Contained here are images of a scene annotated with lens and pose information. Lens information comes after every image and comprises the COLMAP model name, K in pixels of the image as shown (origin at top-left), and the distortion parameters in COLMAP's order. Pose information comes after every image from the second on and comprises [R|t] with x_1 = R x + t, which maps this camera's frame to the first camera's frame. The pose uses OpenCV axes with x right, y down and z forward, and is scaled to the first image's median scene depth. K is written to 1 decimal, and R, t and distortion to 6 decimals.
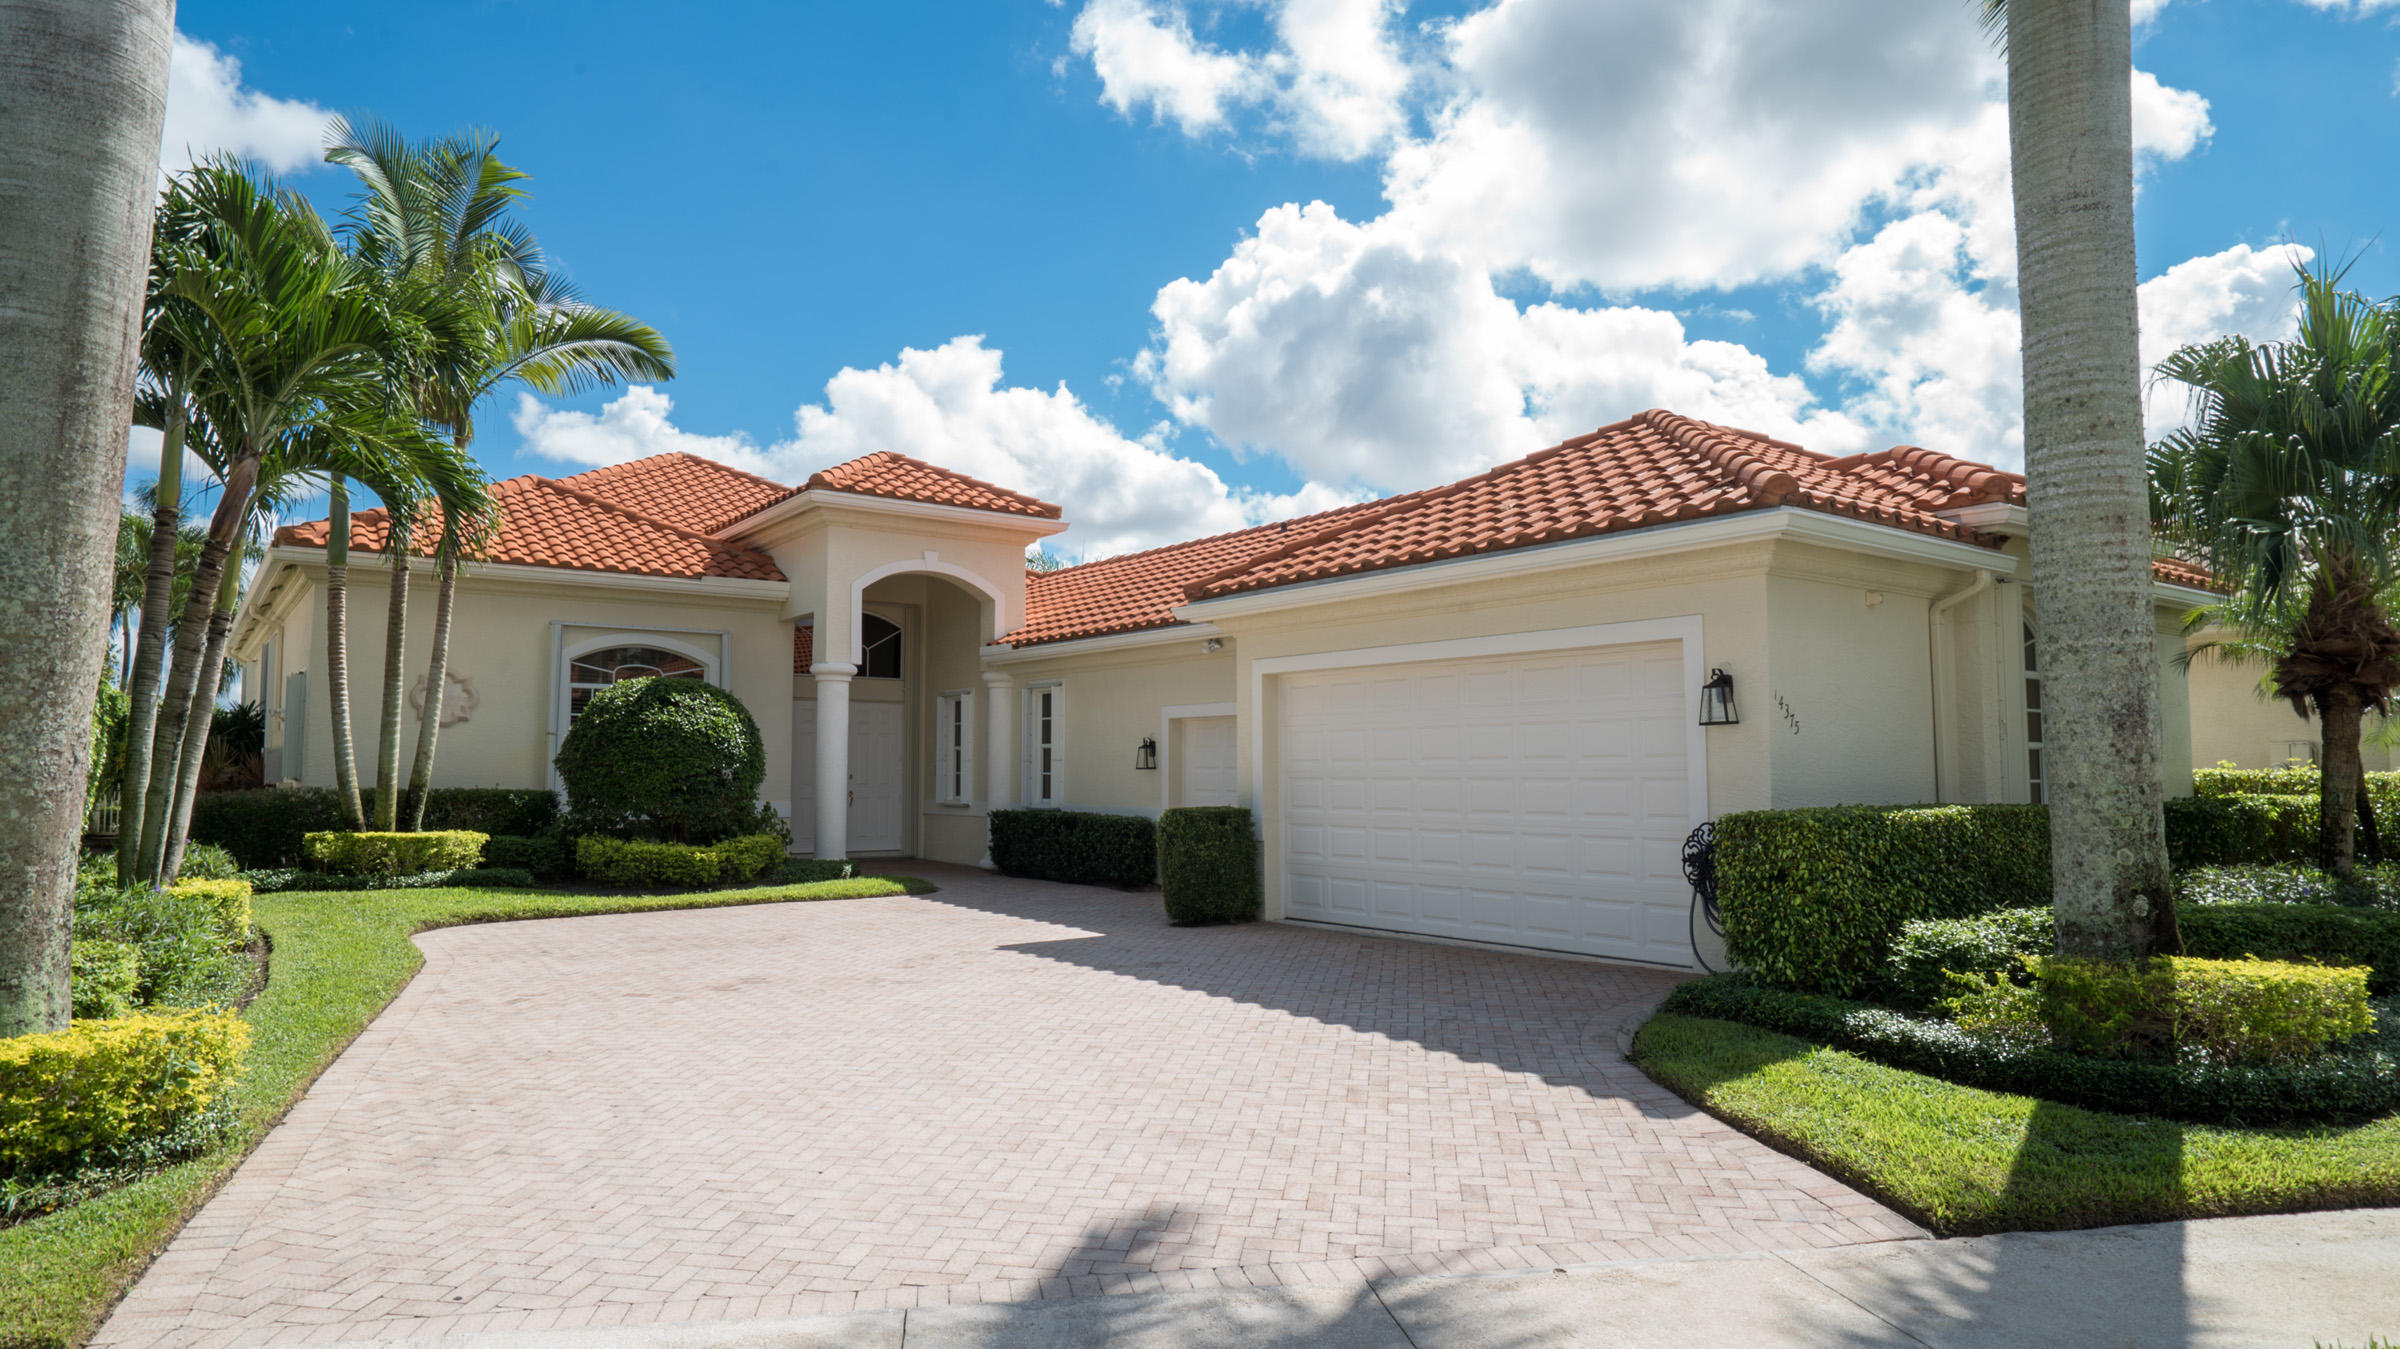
lens RADIAL K [[1391.2, 0, 1200.5], [0, 1391.2, 669.4], [0, 0, 1]] dist [-0.003403, -0.000521]
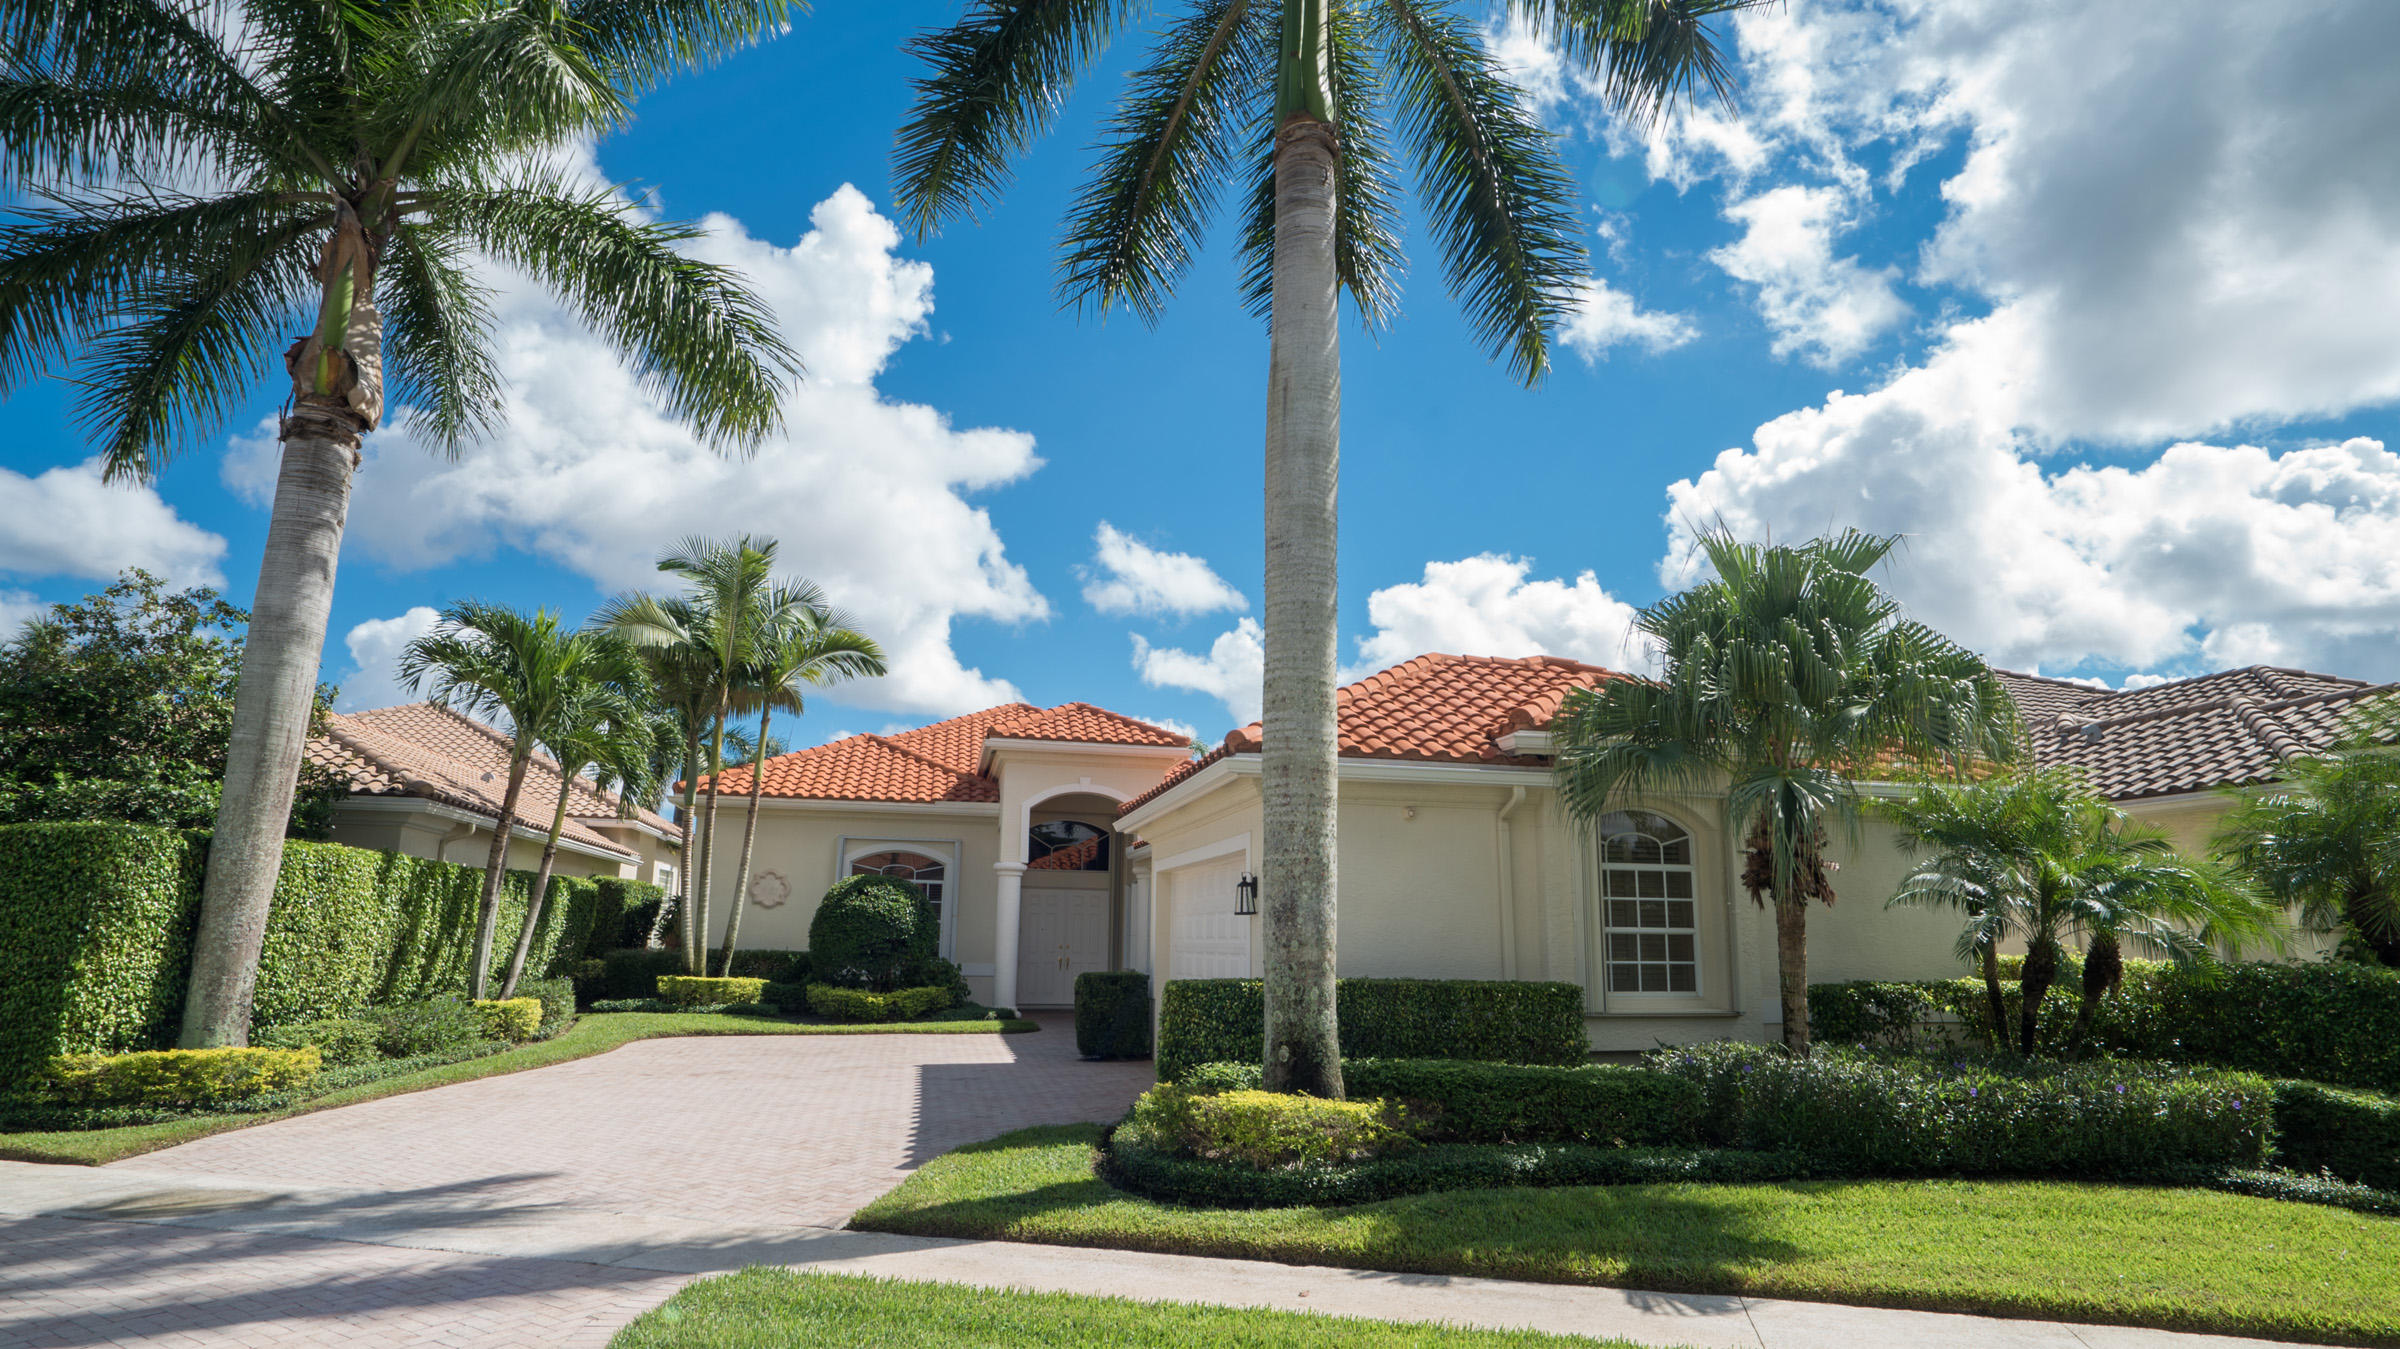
lens RADIAL K [[1276.2, 0, 1201.9], [0, 1276.2, 679.2], [0, 0, 1]] dist [-0.006414, 0.000363]
pose [[0.907524, -0.071114, -0.413937, 0.524796], [0.016031, 0.990708, -0.135057, -0.011837], [0.419695, 0.115932, 0.900231, -0.091534]]
